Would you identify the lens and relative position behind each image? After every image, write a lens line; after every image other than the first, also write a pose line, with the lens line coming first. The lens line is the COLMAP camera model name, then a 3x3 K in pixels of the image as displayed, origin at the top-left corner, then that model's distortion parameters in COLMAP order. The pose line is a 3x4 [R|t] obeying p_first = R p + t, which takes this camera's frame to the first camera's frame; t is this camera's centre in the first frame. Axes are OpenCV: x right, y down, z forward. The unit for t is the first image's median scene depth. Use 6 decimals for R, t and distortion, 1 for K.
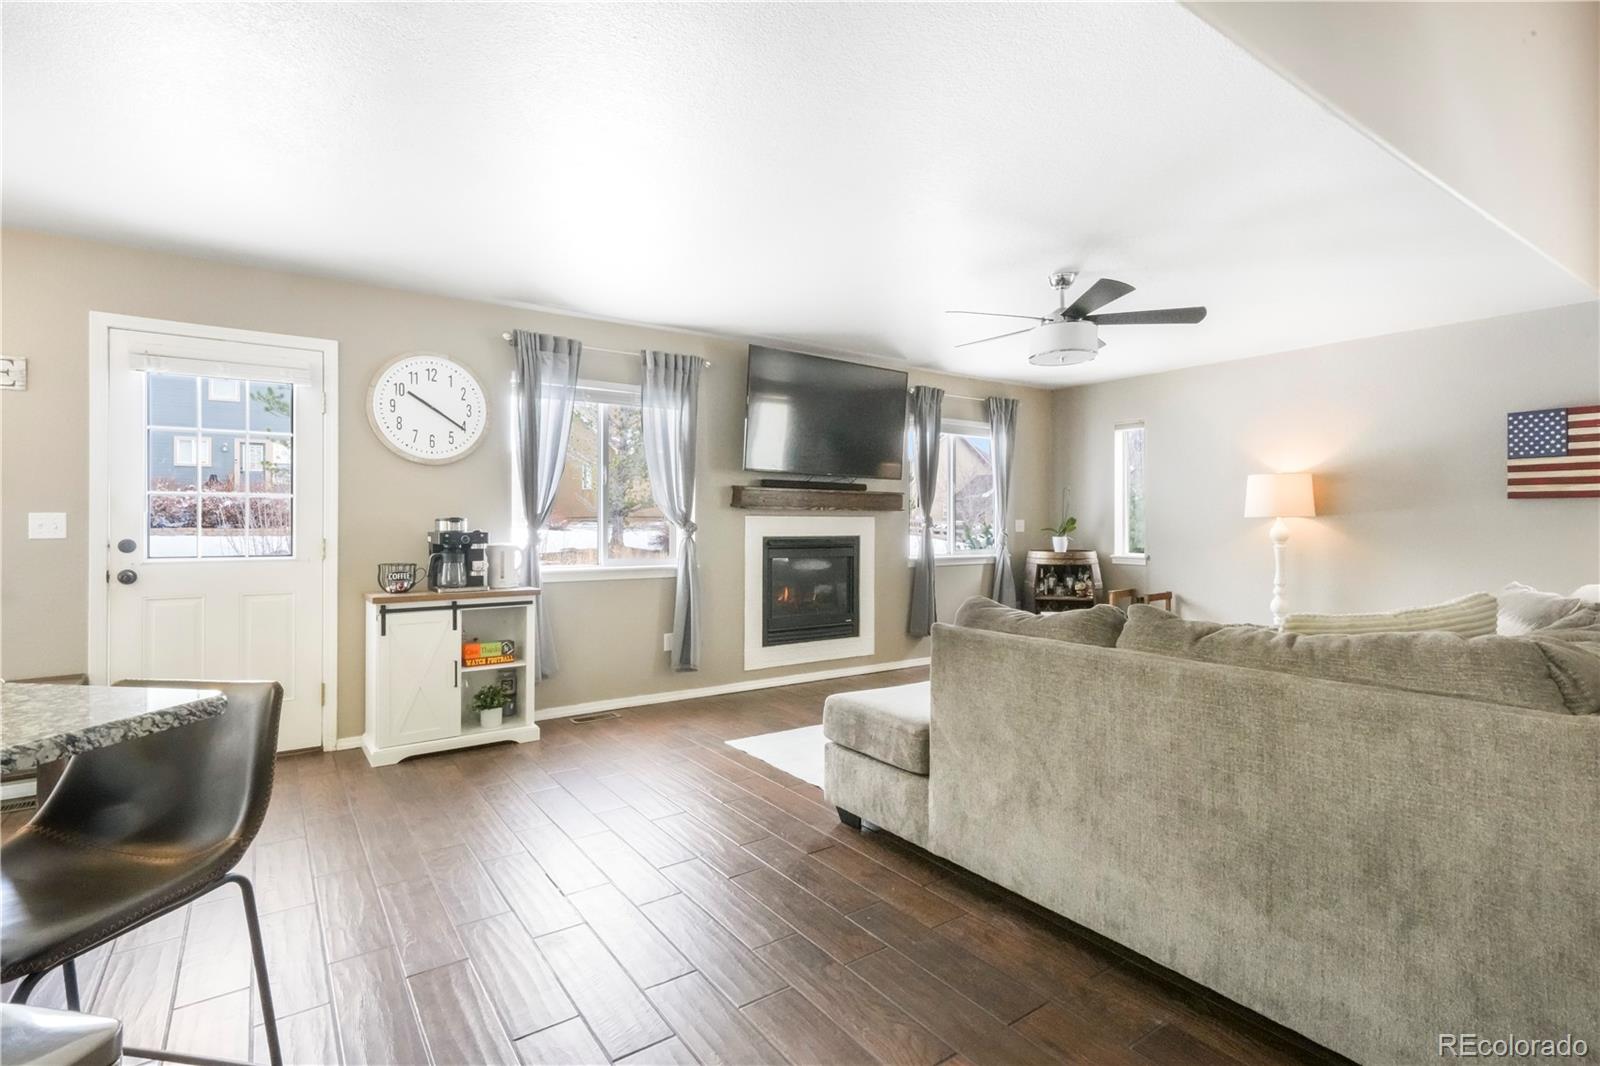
lens RADIAL K [[784.6, 0, 802.6], [0, 784.6, 525.6], [0, 0, 1]] dist [0.031674, 0.000501]
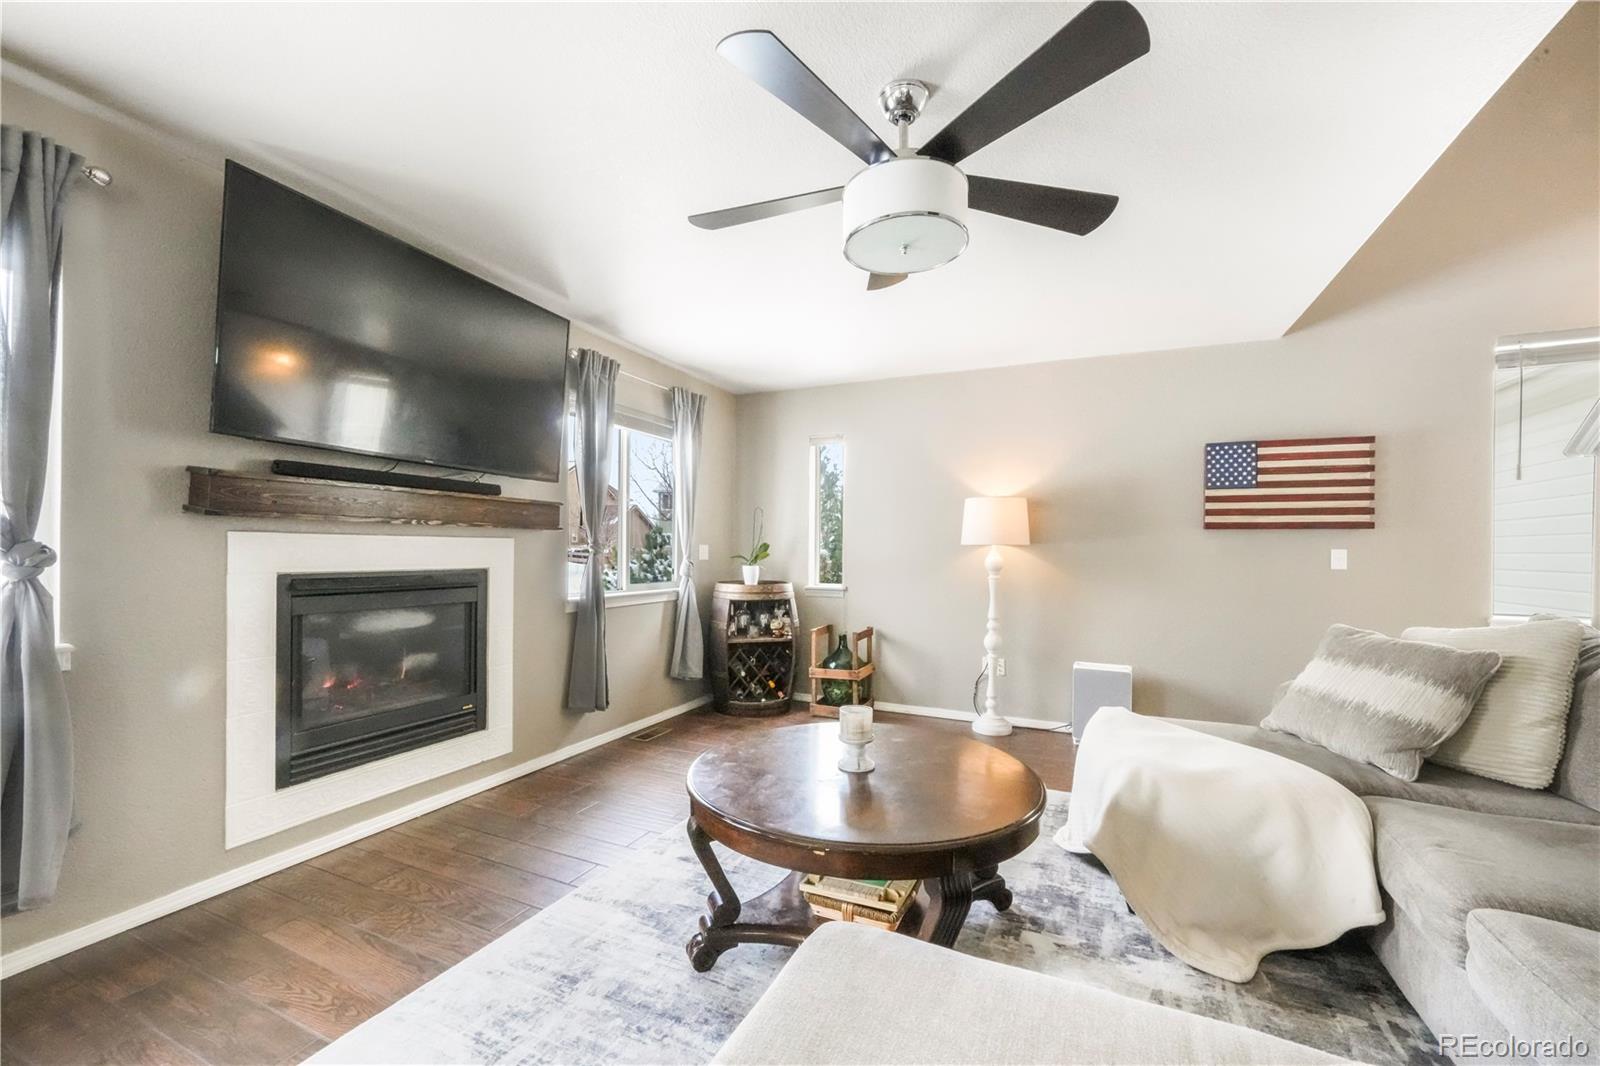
lens RADIAL K [[640.5, 0, 794.8], [0, 640.5, 551.7], [0, 0, 1]] dist [0.001480, 0.000095]
pose [[0.868567, 0.004736, 0.495550, 0.032156], [-0.006532, 0.999977, 0.001893, -0.002889], [-0.495529, -0.004881, 0.868578, 0.440214]]
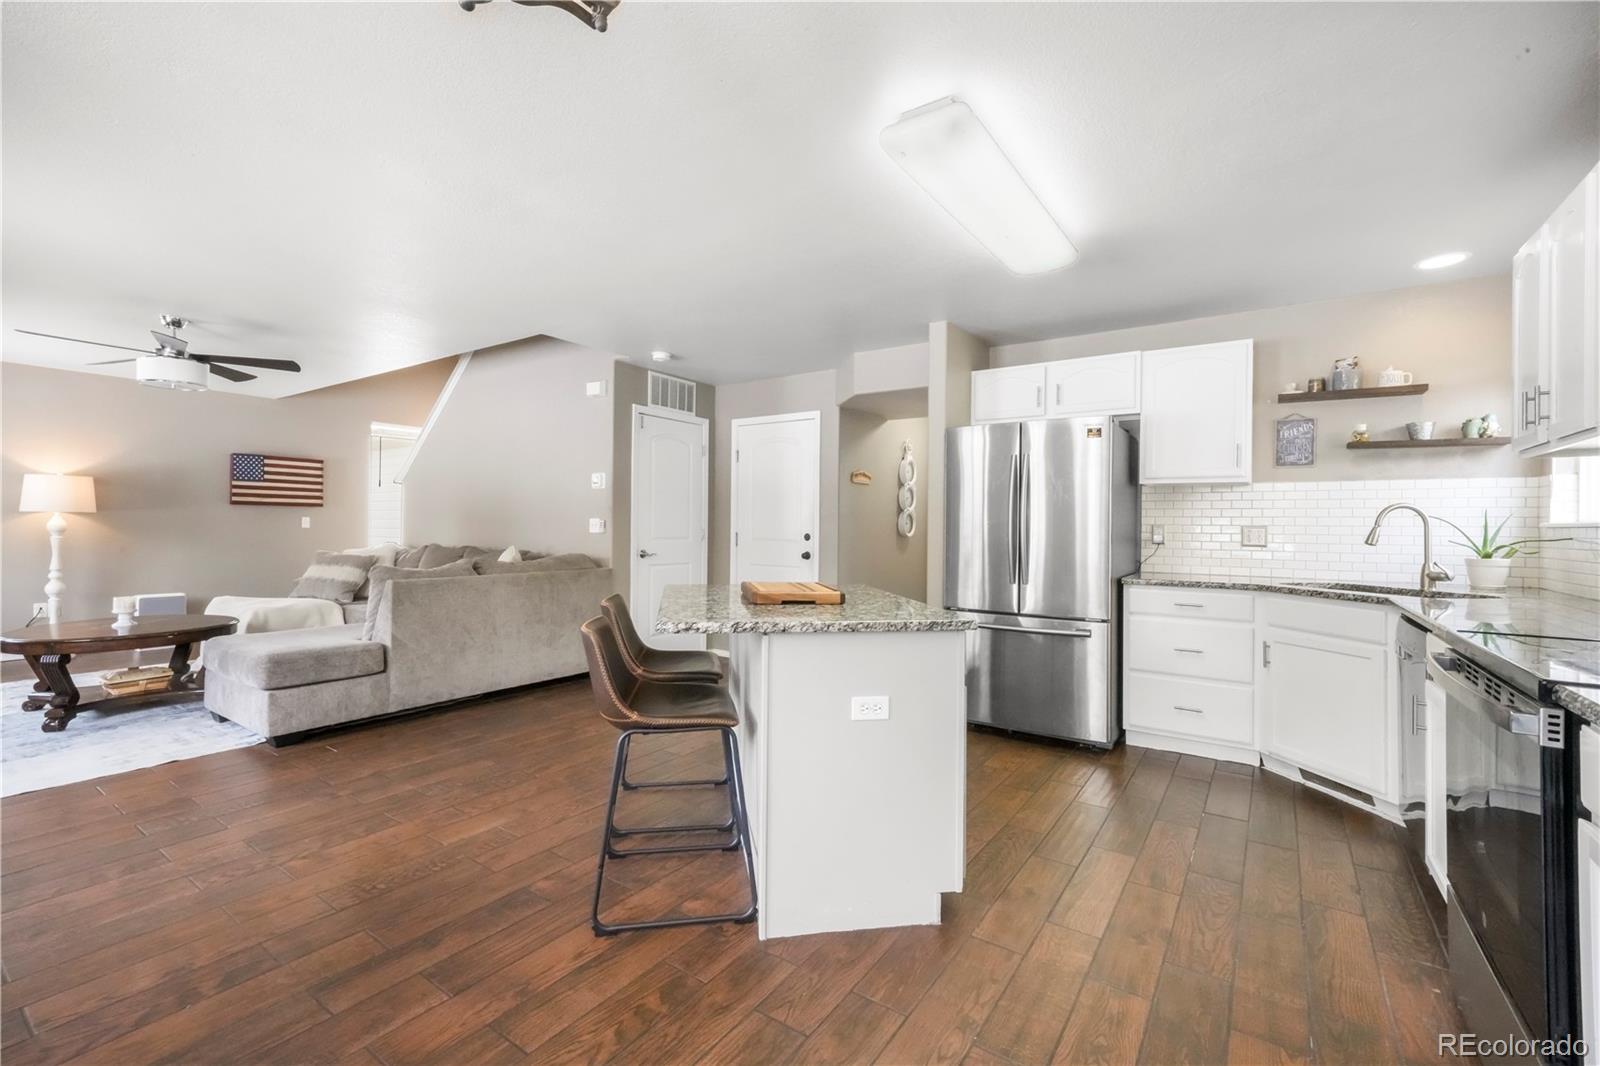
lens RADIAL K [[707.1, 0, 808.5], [0, 707.1, 520.4], [0, 0, 1]] dist [0.012936, 0.000221]
pose [[-0.338291, 0.001301, 0.941041, -0.712070], [-0.007144, 0.999967, -0.003950, -0.002656], [-0.941014, -0.008059, -0.338270, 0.297043]]
